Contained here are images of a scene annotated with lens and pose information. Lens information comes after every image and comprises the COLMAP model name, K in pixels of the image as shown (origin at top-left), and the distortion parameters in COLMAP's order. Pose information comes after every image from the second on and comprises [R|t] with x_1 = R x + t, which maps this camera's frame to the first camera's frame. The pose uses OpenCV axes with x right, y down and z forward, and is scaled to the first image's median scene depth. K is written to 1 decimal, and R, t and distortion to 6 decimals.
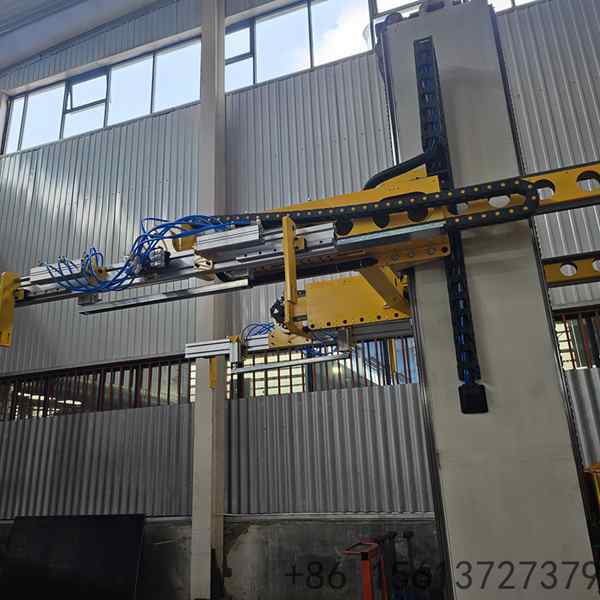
lens RADIAL K [[568.9, 0, 288.1], [0, 568.9, 260.9], [0, 0, 1]] dist [0.024623, -0.009447]
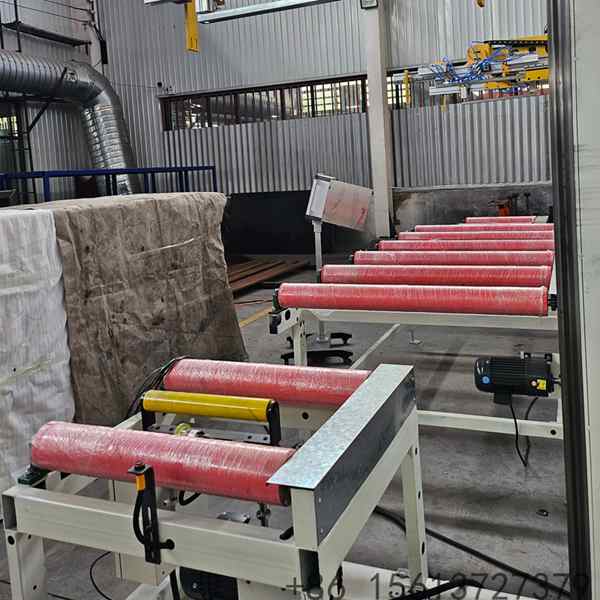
lens RADIAL K [[638.6, 0, 324.4], [0, 638.6, 202.8], [0, 0, 1]] dist [0.058971, -0.010442]
pose [[0.999756, -0.020759, -0.007524, -0.280228], [0.022038, 0.916860, 0.398600, -0.174716], [-0.001377, -0.398668, 0.917094, -0.512670]]
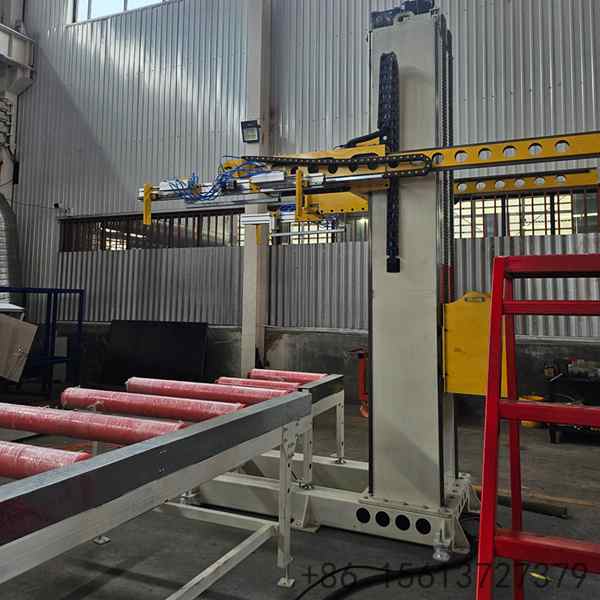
lens RADIAL K [[574.0, 0, 298.5], [0, 574.0, 253.6], [0, 0, 1]] dist [0.045753, -0.005965]
pose [[0.997378, 0.048075, -0.054089, 0.035168], [-0.031852, 0.962781, 0.268400, -0.098824], [0.064979, -0.265974, 0.961788, -0.282240]]
